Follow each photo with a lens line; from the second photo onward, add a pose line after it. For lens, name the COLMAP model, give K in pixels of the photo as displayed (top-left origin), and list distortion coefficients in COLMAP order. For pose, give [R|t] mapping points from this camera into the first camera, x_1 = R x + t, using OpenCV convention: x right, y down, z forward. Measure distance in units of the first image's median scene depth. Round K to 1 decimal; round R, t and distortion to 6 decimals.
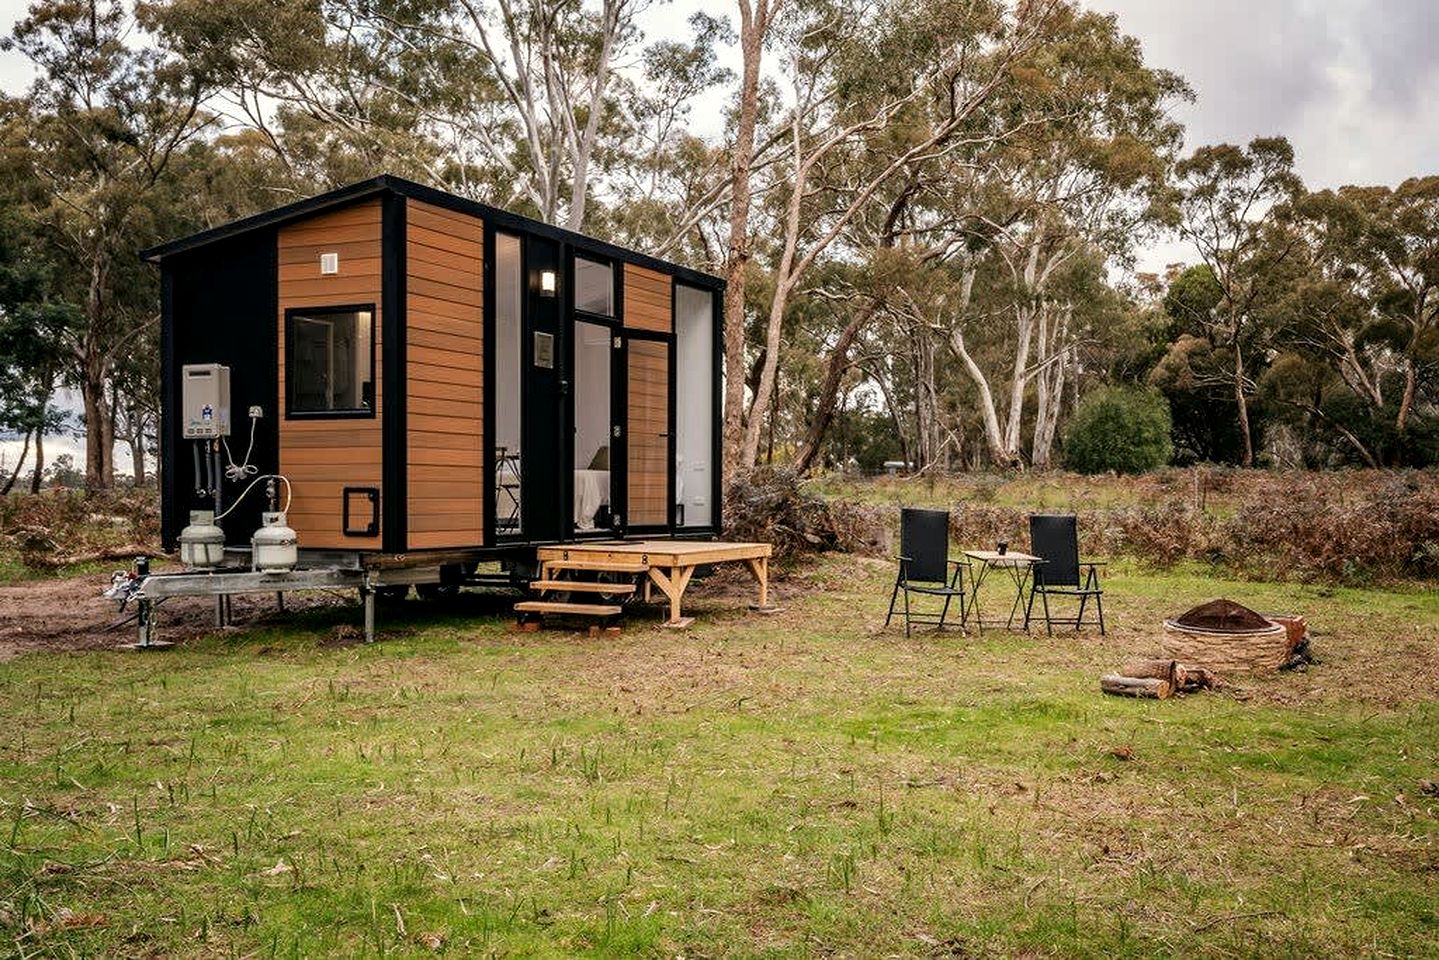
lens RADIAL K [[1347.6, 0, 719.5], [0, 1347.6, 480.0], [0, 0, 1]] dist [0.054633, -0.000291]
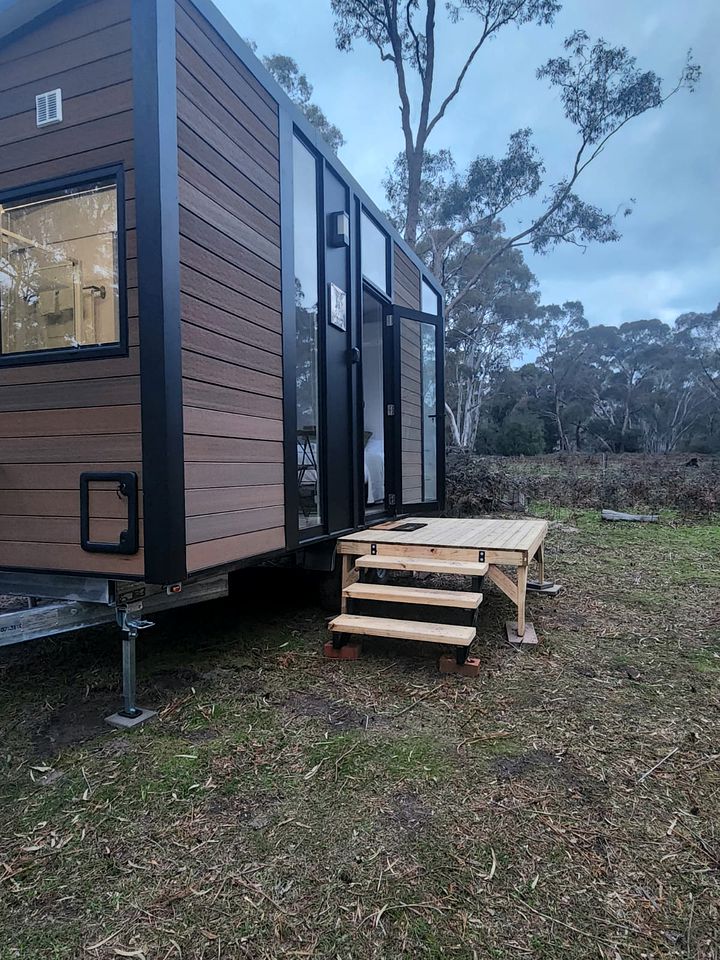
lens RADIAL K [[609.8, 0, 348.9], [0, 609.8, 484.5], [0, 0, 1]] dist [0.007982, -0.001608]
pose [[0.998667, -0.012101, 0.050179, -0.163538], [0.010145, 0.999186, 0.039045, 0.000989], [-0.050611, -0.038484, 0.997977, 0.690855]]
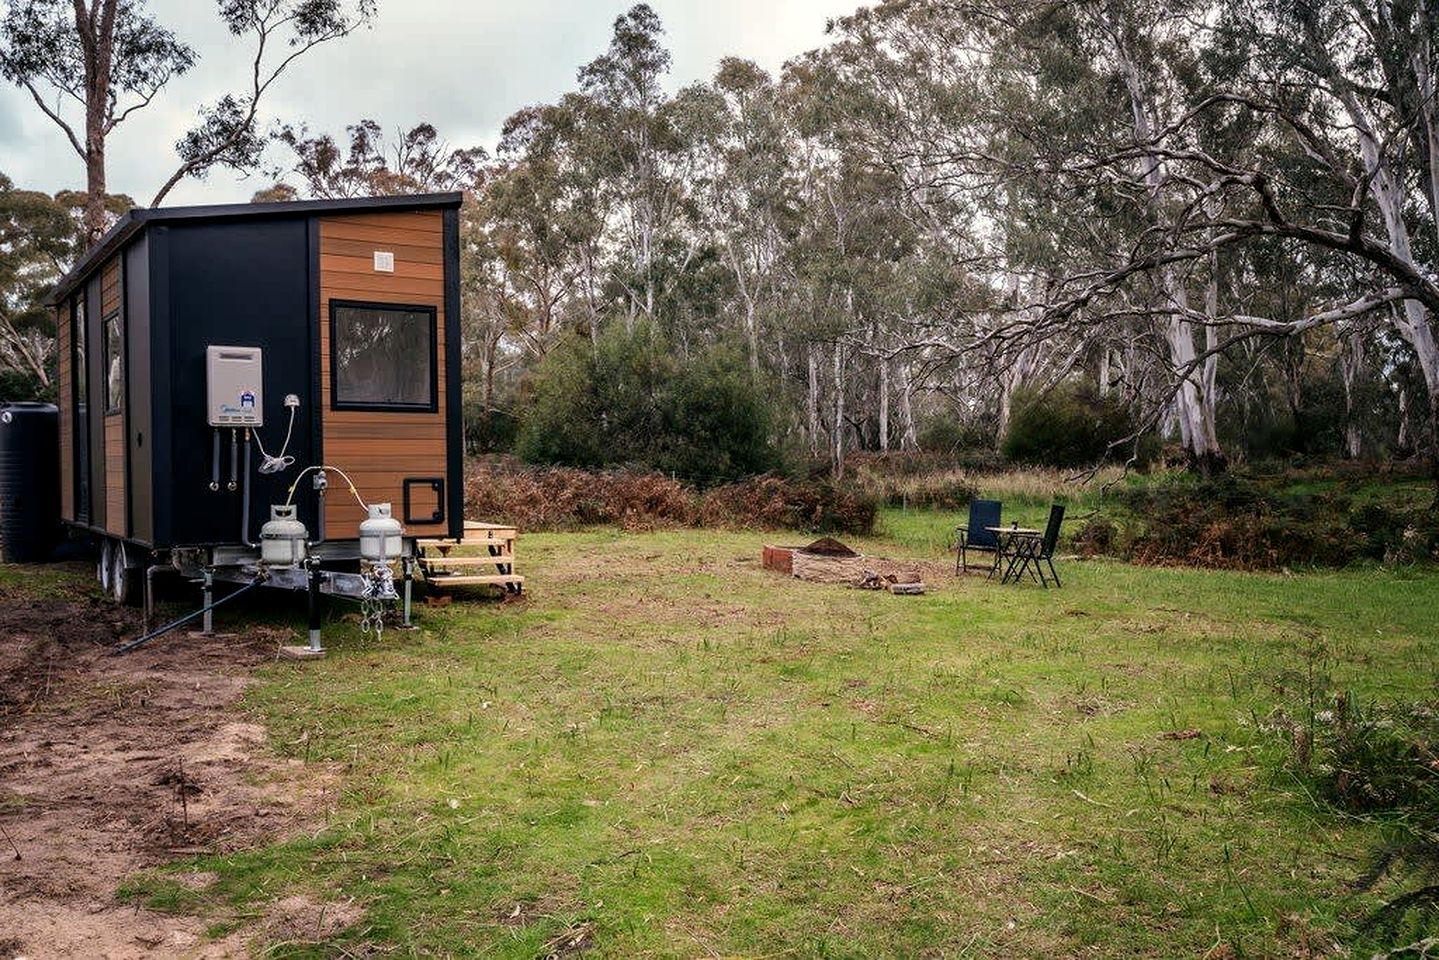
lens RADIAL K [[1347.6, 0, 719.5], [0, 1347.6, 480.0], [0, 0, 1]] dist [0.054633, -0.000291]
pose [[0.527094, -0.006469, 0.849782, -1.001966], [0.006413, 0.999973, 0.003635, 0.004512], [-0.849783, 0.003533, 0.527121, 0.232149]]
